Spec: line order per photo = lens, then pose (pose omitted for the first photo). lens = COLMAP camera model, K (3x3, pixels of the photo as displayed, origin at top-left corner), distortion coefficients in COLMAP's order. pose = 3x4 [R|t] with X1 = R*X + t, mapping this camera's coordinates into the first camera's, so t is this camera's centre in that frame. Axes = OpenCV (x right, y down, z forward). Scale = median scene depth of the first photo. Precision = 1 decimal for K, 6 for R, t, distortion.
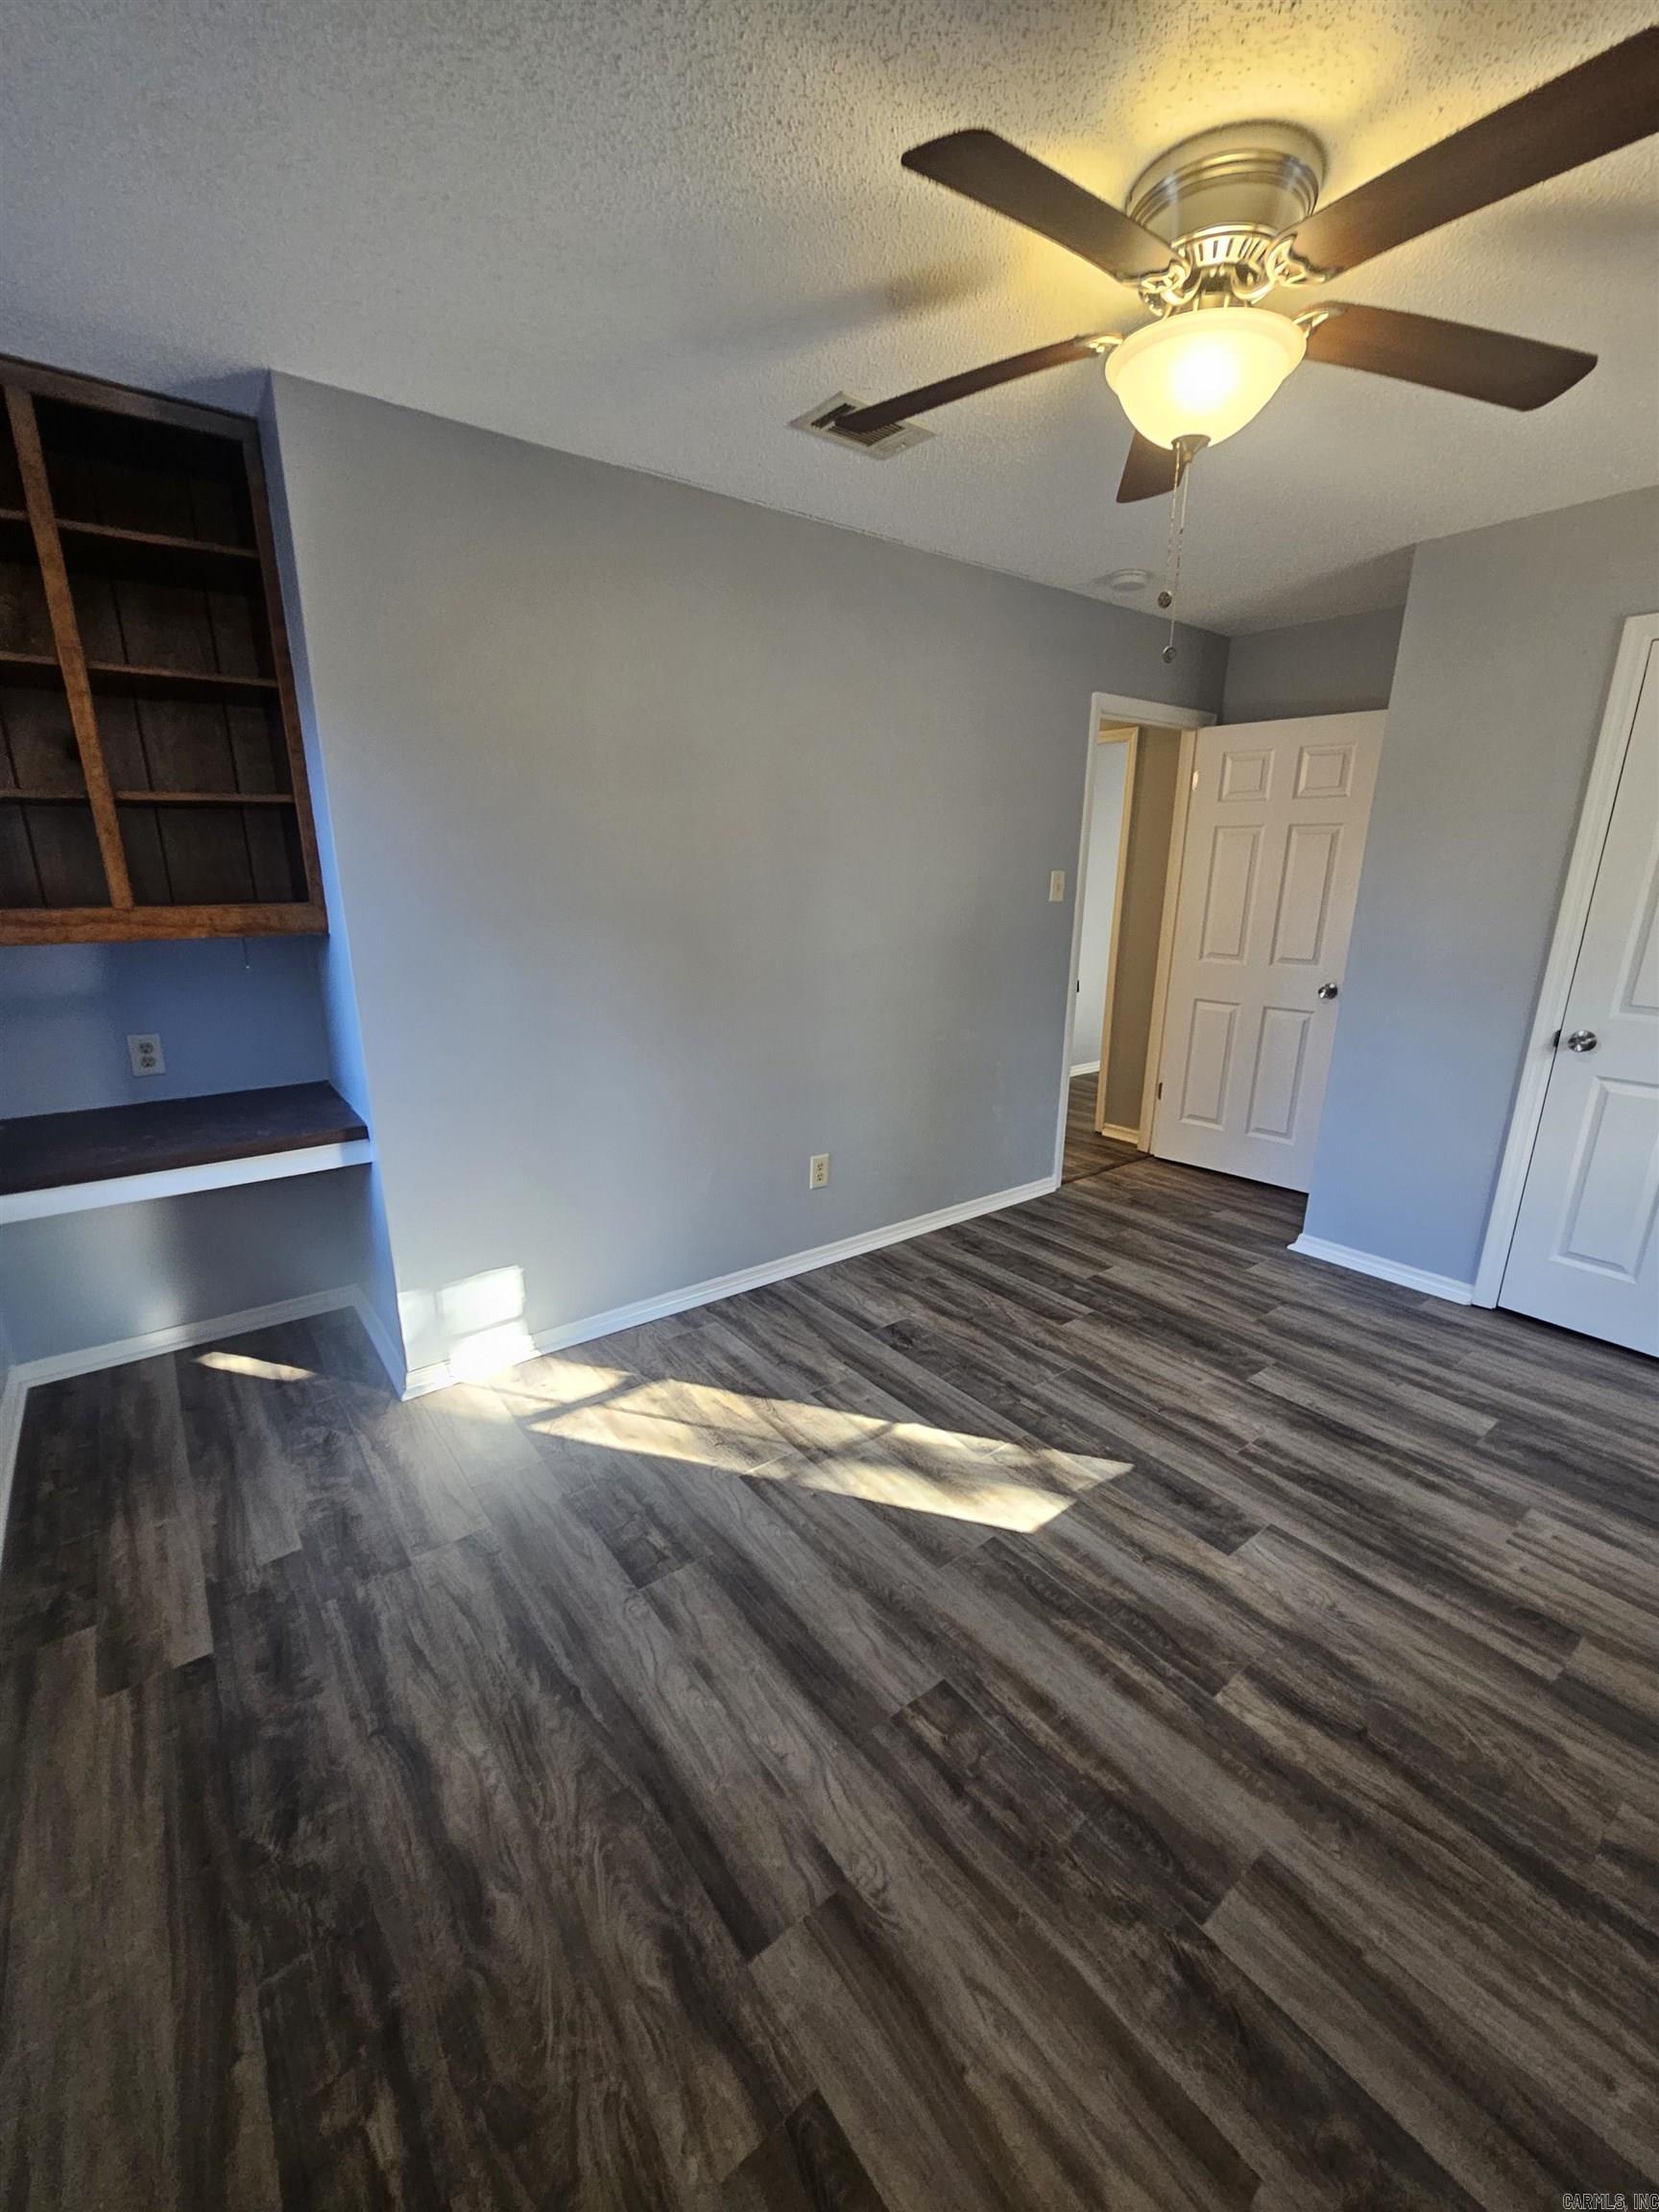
lens RADIAL K [[901.6, 0, 831.5], [0, 901.6, 1110.6], [0, 0, 1]] dist [-0.001595, 0.000001]
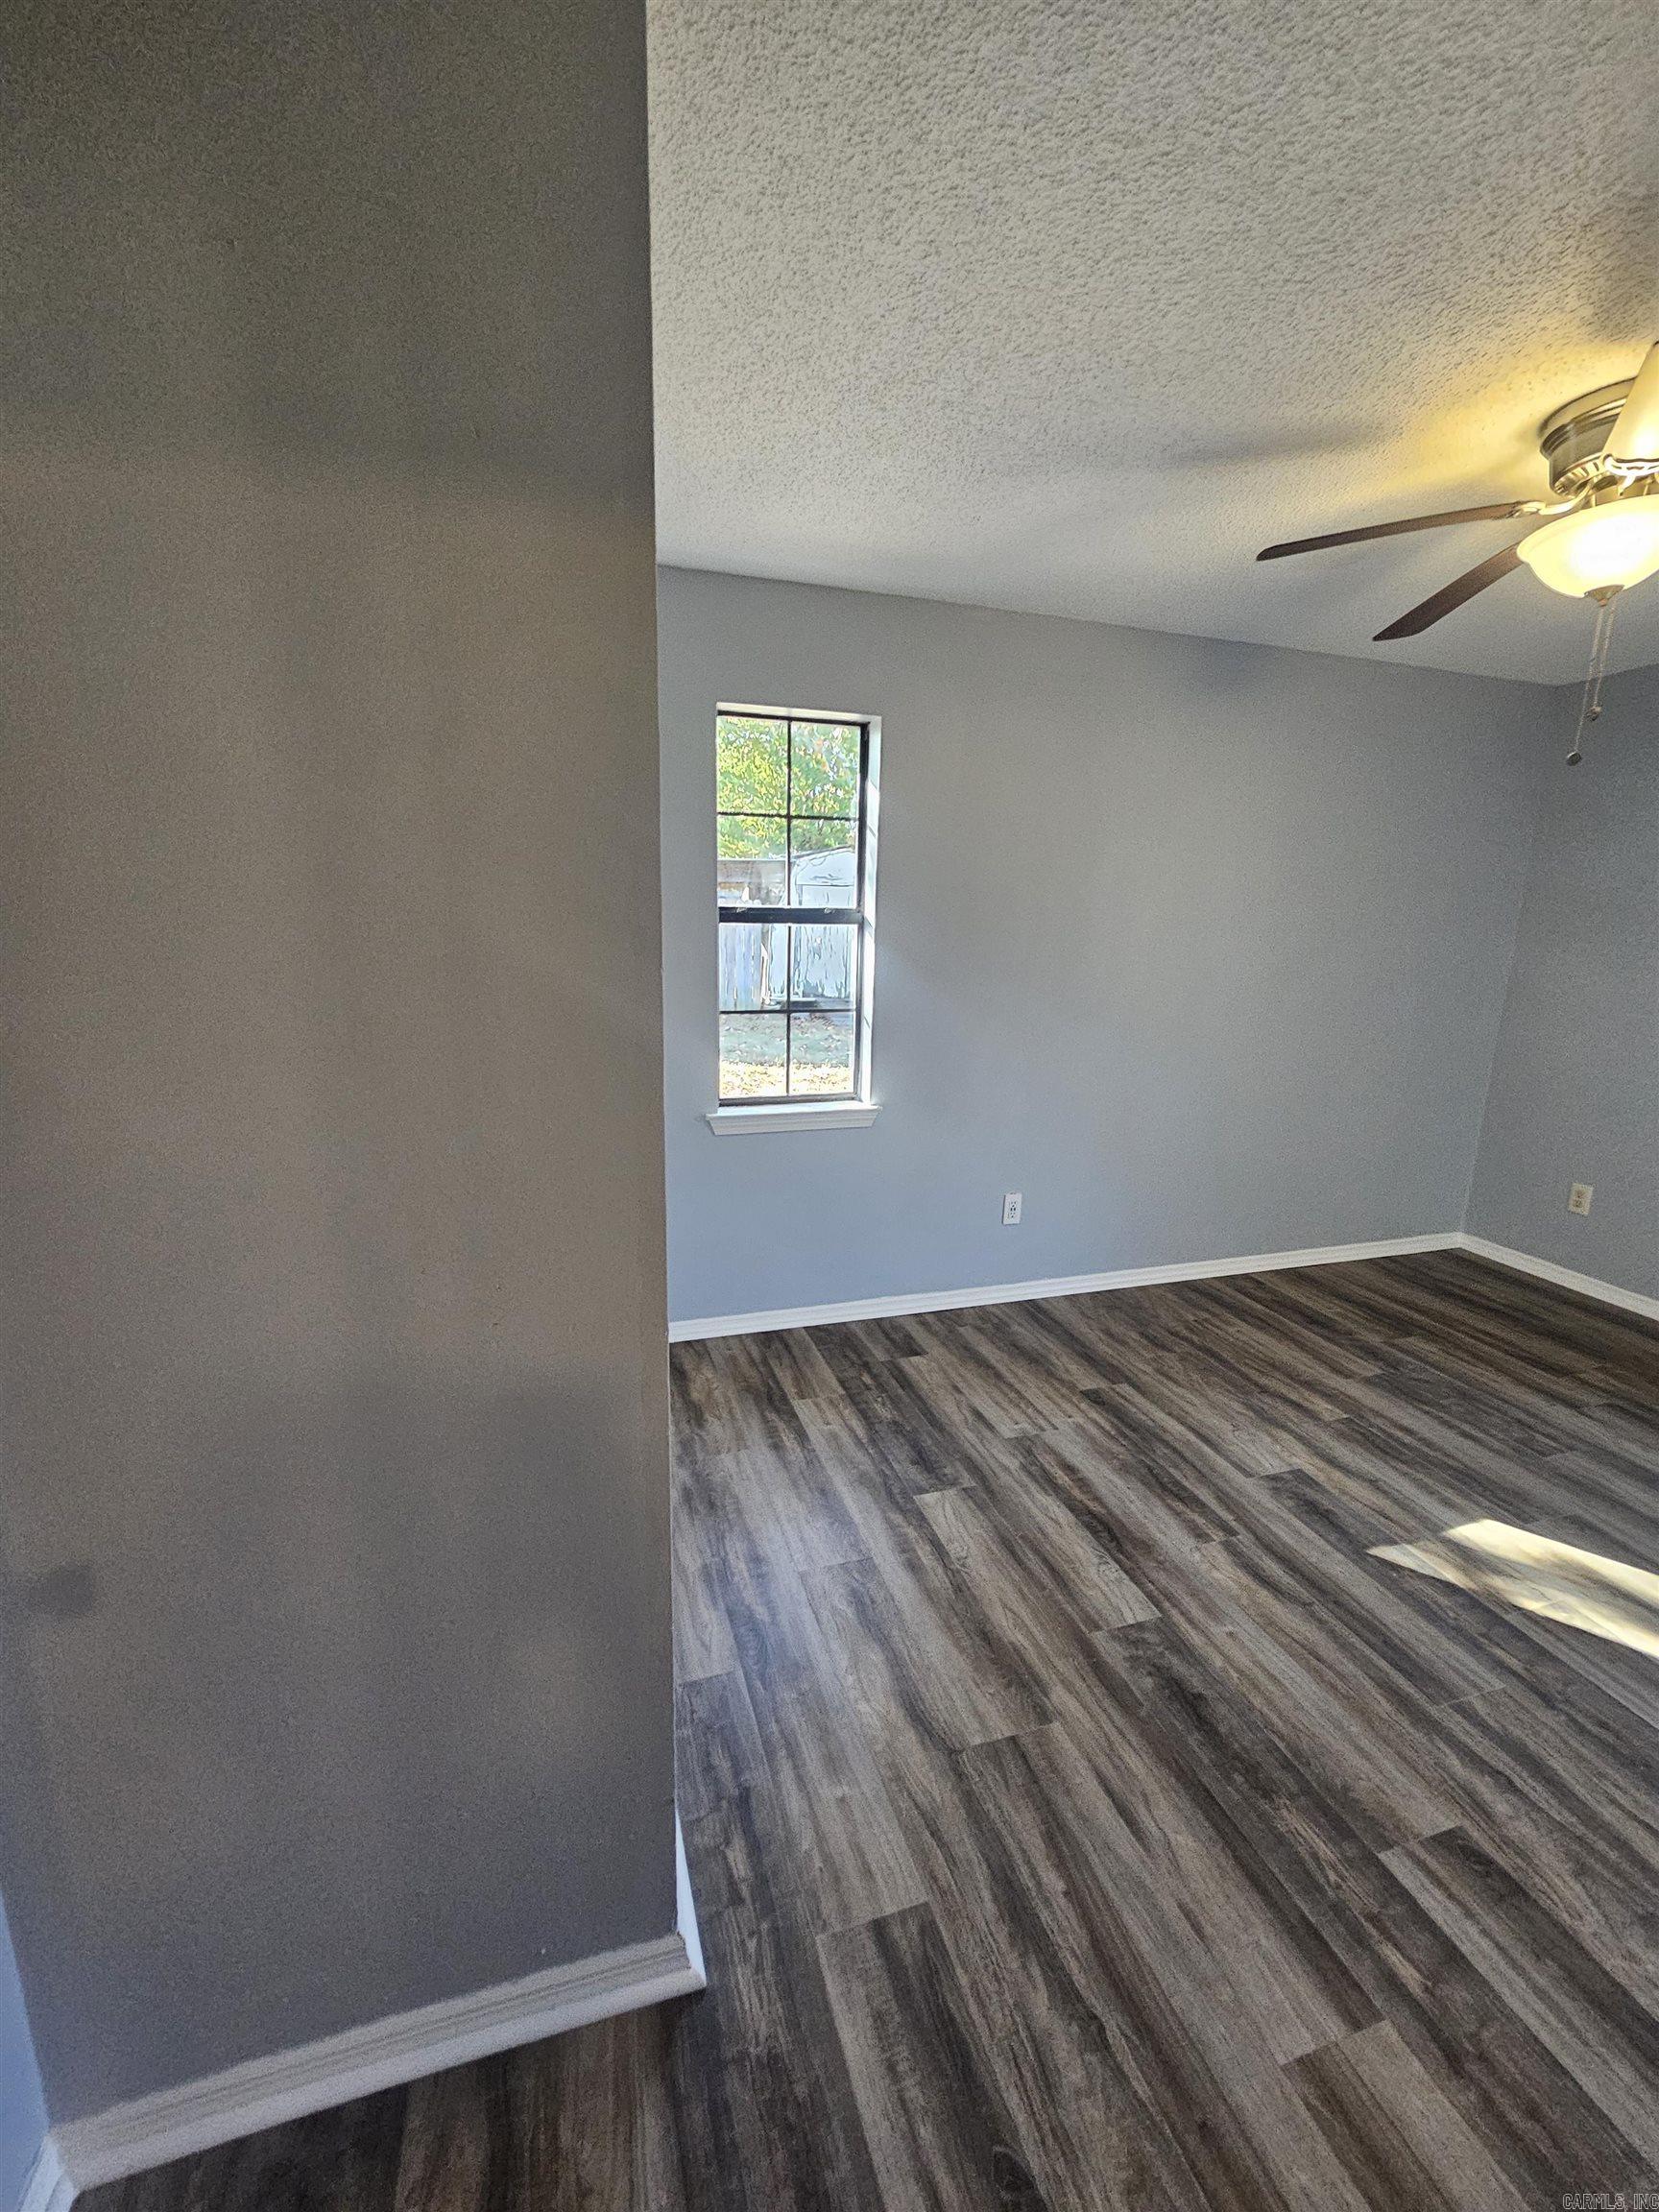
lens RADIAL K [[901.6, 0, 831.5], [0, 901.6, 1110.6], [0, 0, 1]] dist [-0.001595, 0.000001]
pose [[-0.939206, -0.094703, 0.330036, 0.571505], [0.064817, 0.895027, 0.441278, -0.457983], [-0.337182, 0.435843, -0.834476, 1.707628]]
